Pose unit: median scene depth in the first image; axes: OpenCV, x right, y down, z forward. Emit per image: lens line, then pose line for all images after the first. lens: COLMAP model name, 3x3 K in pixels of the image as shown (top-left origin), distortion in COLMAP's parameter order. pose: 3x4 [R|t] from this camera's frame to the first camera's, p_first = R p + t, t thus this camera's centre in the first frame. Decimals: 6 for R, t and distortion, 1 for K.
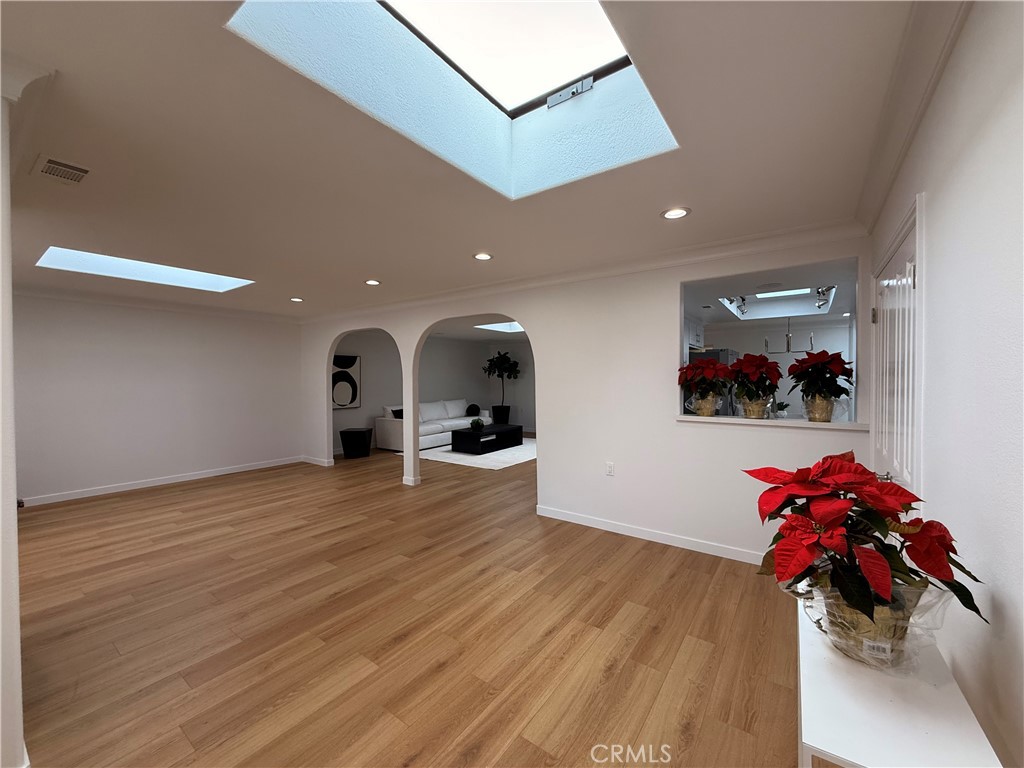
lens RADIAL K [[406.2, 0, 512.5], [0, 406.2, 382.0], [0, 0, 1]] dist [-0.000423, 0.000692]
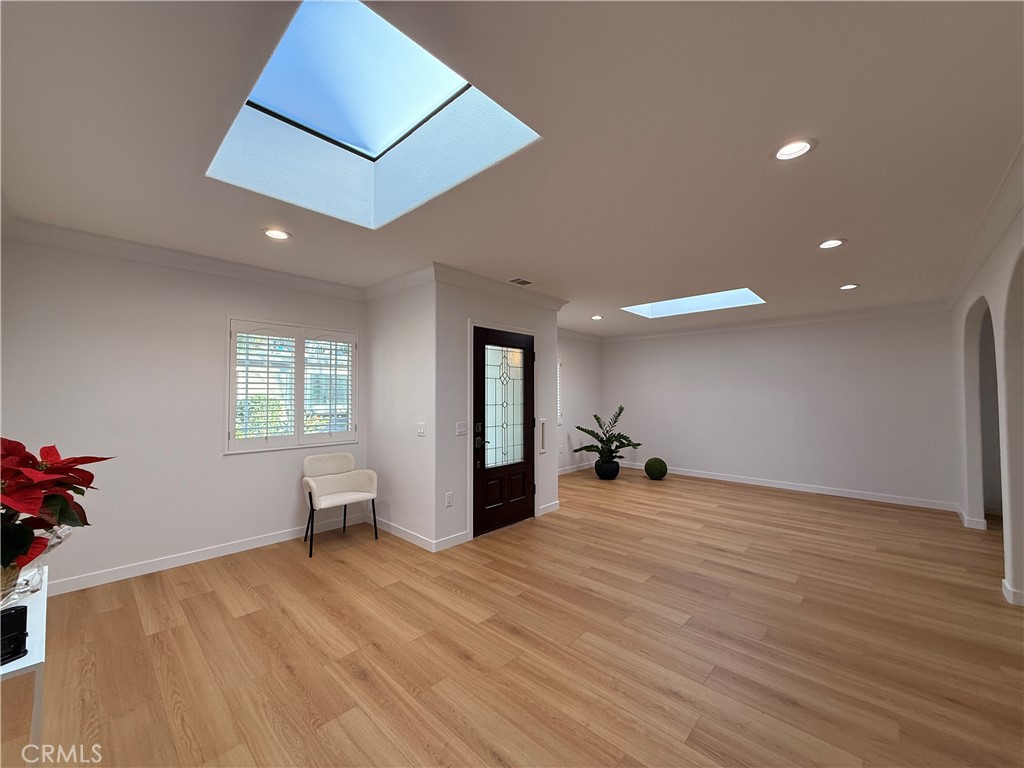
lens RADIAL K [[406.2, 0, 513.9], [0, 406.2, 383.3], [0, 0, 1]] dist [-0.000423, 0.000692]
pose [[-0.122857, -0.024276, -0.992127, 0.562583], [-0.009144, 0.999686, -0.023329, 0.011793], [0.992382, 0.006206, -0.123040, 0.811110]]
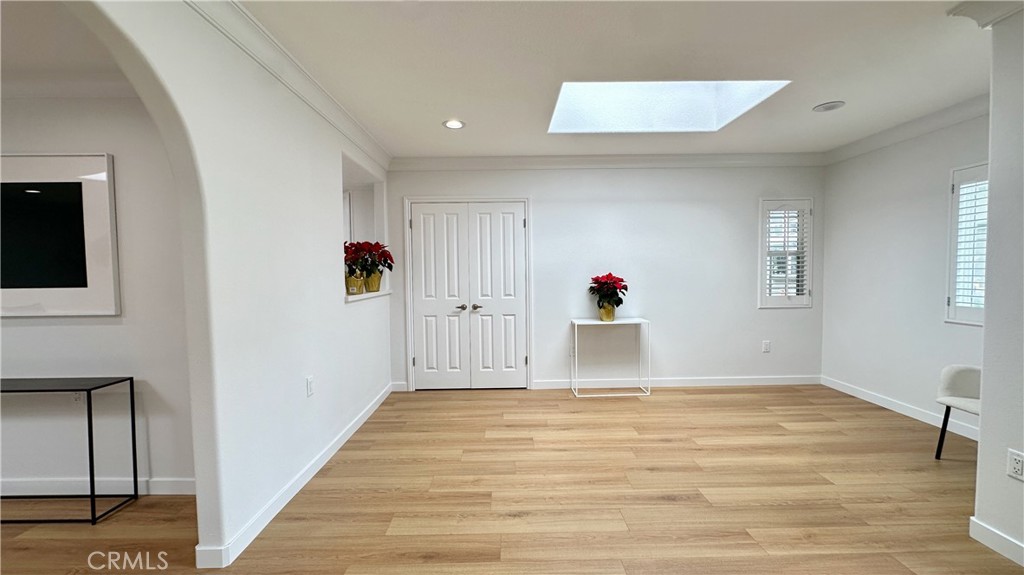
lens RADIAL K [[413.4, 0, 511.1], [0, 413.4, 286.7], [0, 0, 1]] dist [-0.003565, -0.000148]
pose [[-0.597340, -0.021184, 0.801708, -0.622006], [0.022658, 0.998806, 0.043274, 0.031125], [-0.801668, 0.044015, -0.596147, 1.383660]]
